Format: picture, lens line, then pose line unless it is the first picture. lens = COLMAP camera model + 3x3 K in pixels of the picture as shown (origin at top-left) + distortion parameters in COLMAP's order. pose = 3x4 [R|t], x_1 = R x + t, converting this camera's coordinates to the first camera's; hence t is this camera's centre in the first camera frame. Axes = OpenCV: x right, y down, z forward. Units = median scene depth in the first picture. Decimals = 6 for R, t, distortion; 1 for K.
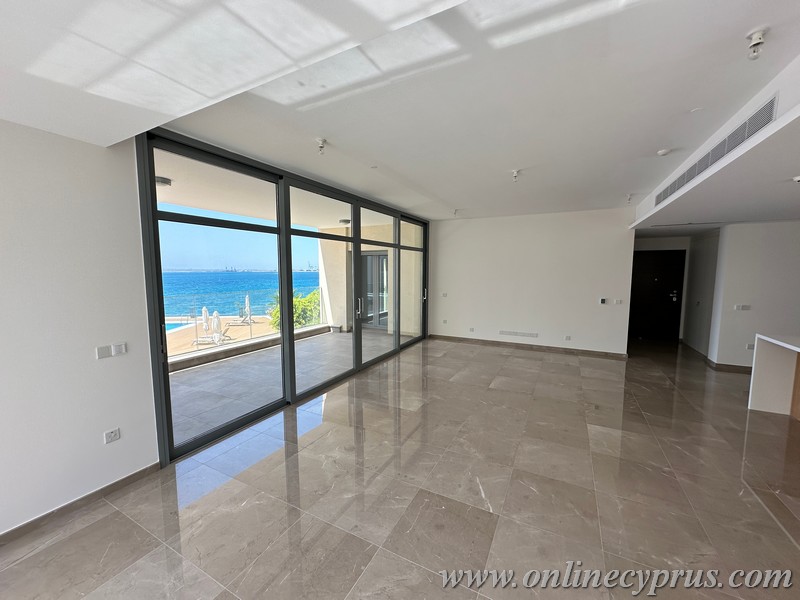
lens RADIAL K [[317.9, 0, 398.6], [0, 317.9, 300.8], [0, 0, 1]] dist [-0.003796, 0.000023]
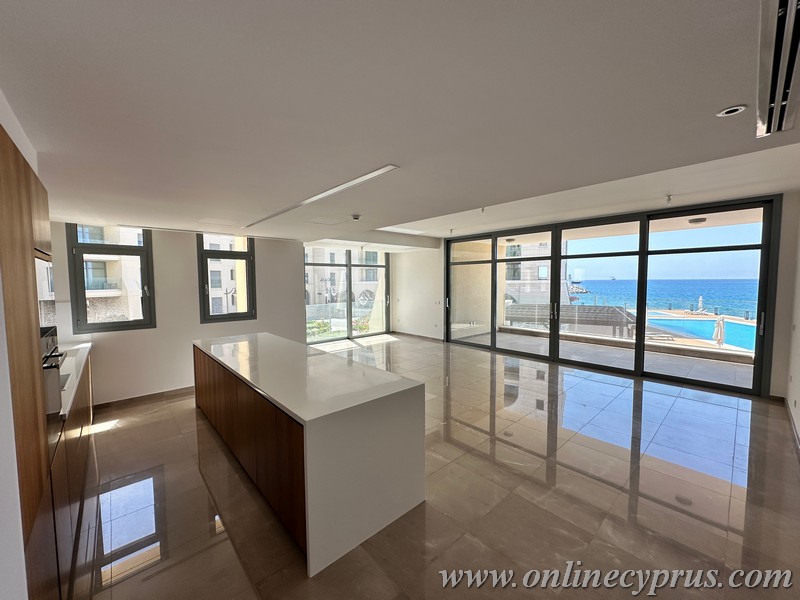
lens RADIAL K [[317.9, 0, 406.6], [0, 317.9, 302.4], [0, 0, 1]] dist [-0.003796, 0.000023]
pose [[-0.325077, 0.069033, -0.943165, 0.955196], [-0.082452, 0.991465, 0.100987, -0.067969], [0.942086, 0.110594, -0.316611, 0.639076]]
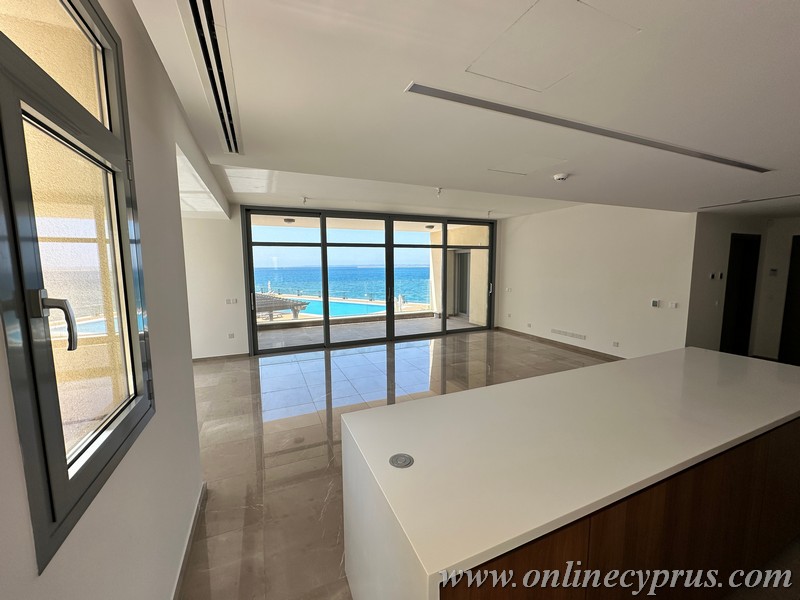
lens RADIAL K [[317.9, 0, 401.5], [0, 317.9, 299.8], [0, 0, 1]] dist [-0.003796, 0.000023]
pose [[0.783885, 0.061496, -0.617854, 0.579477], [-0.052476, 0.998085, 0.032762, -0.001671], [0.618685, 0.006741, 0.785610, -0.043670]]
